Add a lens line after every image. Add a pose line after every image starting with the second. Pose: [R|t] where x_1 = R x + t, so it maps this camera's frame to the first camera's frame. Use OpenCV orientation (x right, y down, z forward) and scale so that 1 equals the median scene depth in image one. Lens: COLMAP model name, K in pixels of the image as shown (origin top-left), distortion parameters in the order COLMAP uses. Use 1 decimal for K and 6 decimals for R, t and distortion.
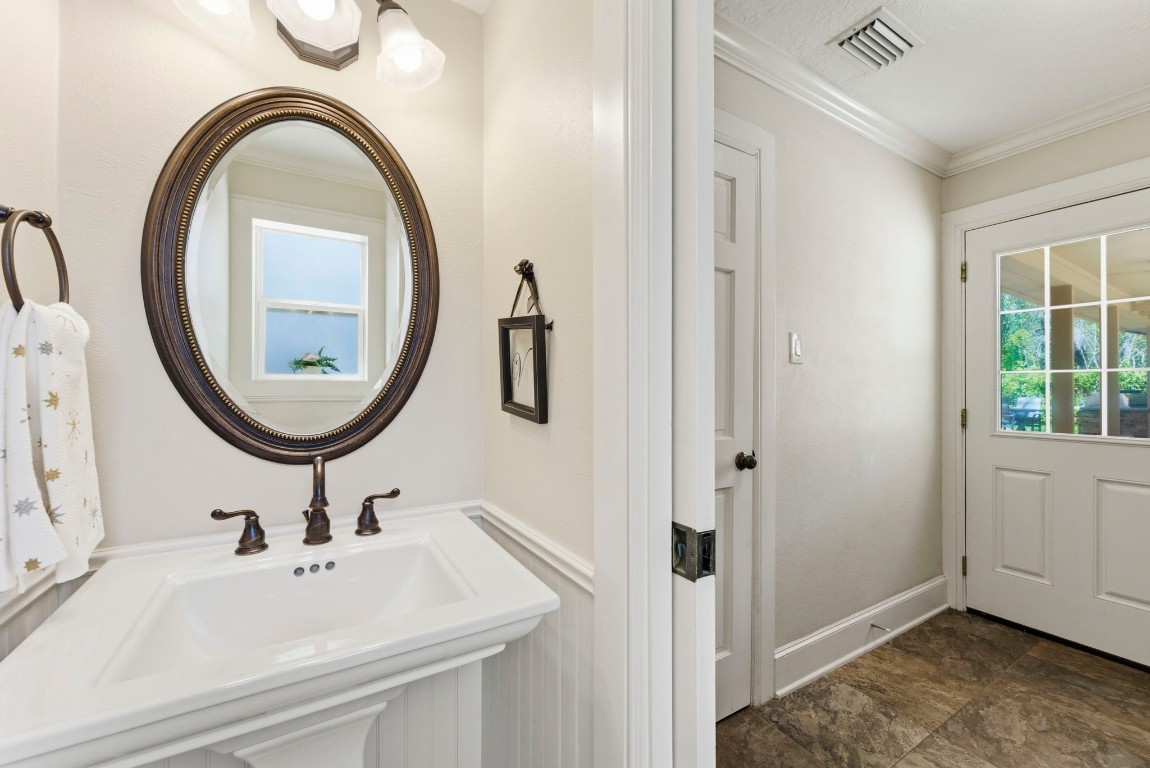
lens RADIAL K [[460.5, 0, 578.3], [0, 460.5, 387.5], [0, 0, 1]] dist [-0.004766, 0.000299]
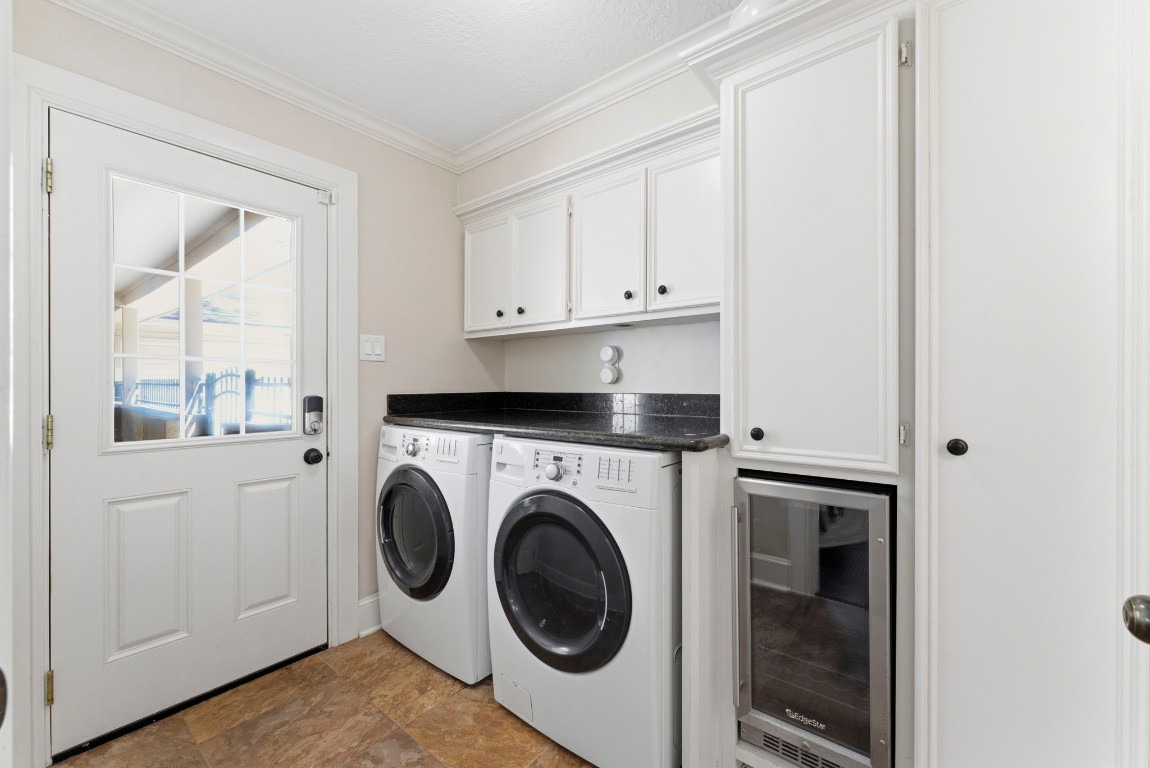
lens RADIAL K [[460.5, 0, 575.4], [0, 460.5, 381.3], [0, 0, 1]] dist [-0.004766, 0.000299]
pose [[-0.353962, 0.009696, 0.935210, 0.075652], [0.000630, 0.999949, -0.010129, 0.011364], [-0.935260, -0.002996, -0.353950, 0.684658]]
